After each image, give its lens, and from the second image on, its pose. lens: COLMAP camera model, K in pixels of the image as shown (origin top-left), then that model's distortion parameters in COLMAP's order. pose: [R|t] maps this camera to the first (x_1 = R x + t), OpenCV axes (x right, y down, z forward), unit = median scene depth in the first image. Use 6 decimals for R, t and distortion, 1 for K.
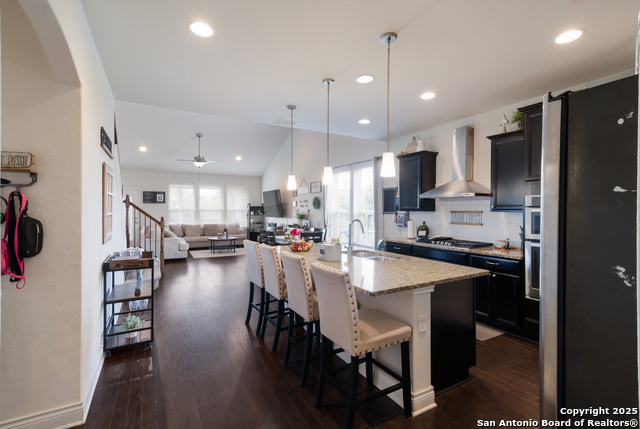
lens RADIAL K [[296.8, 0, 321.5], [0, 296.8, 204.8], [0, 0, 1]] dist [0.001342, 0.000229]
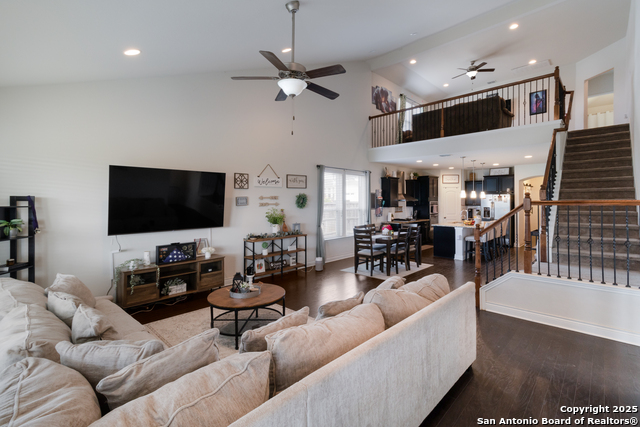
lens RADIAL K [[296.8, 0, 321.5], [0, 296.8, 203.8], [0, 0, 1]] dist [0.001342, 0.000229]
pose [[-0.282751, 0.005490, 0.959178, -1.446129], [-0.000789, 0.999982, -0.005956, 0.011522], [-0.959193, -0.002441, -0.282741, 2.061013]]
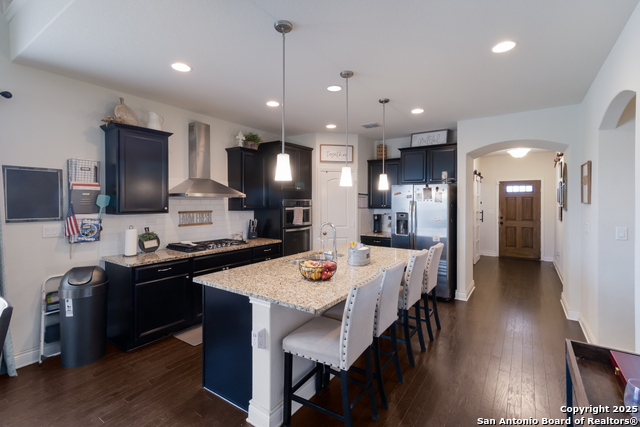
lens RADIAL K [[296.8, 0, 321.5], [0, 296.8, 203.8], [0, 0, 1]] dist [0.001342, 0.000229]
pose [[-0.426671, -0.000404, 0.904407, -0.545506], [-0.004862, 0.999986, -0.001847, -0.002685], [-0.904394, -0.005185, -0.426667, 1.018393]]
